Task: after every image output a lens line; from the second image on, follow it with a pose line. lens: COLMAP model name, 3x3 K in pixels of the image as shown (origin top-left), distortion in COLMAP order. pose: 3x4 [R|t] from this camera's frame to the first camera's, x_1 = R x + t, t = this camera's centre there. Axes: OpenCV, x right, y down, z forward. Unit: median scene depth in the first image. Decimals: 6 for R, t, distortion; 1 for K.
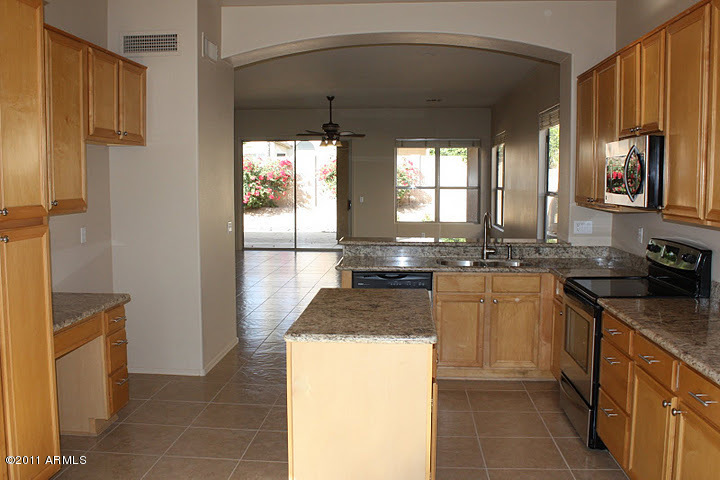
lens RADIAL K [[691.1, 0, 360.0], [0, 691.1, 240.0], [0, 0, 1]] dist [-0.004956, -0.001735]
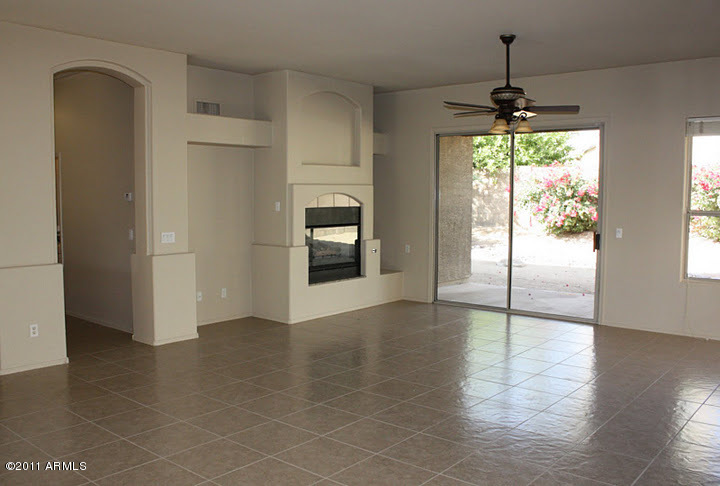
lens RADIAL K [[655.9, 0, 360.0], [0, 655.9, 243.0], [0, 0, 1]] dist [-0.113344, 0.000397]
pose [[0.807106, 0.044180, -0.588751, 0.291999], [-0.051843, 0.998648, 0.003869, -0.090477], [0.588126, 0.027400, 0.808305, 1.012611]]
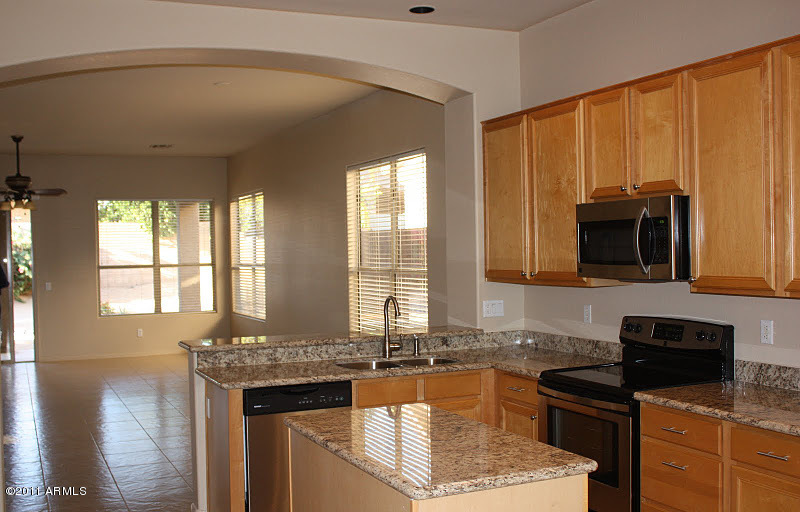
lens RADIAL K [[914.6, 0, 400.0], [0, 914.6, 256.0], [0, 0, 1]] dist [-0.033068, -0.030391]
pose [[0.888151, -0.024128, 0.458919, -0.221906], [0.062449, 0.995694, -0.068507, -0.011265], [-0.455290, 0.089504, 0.885833, 0.089585]]
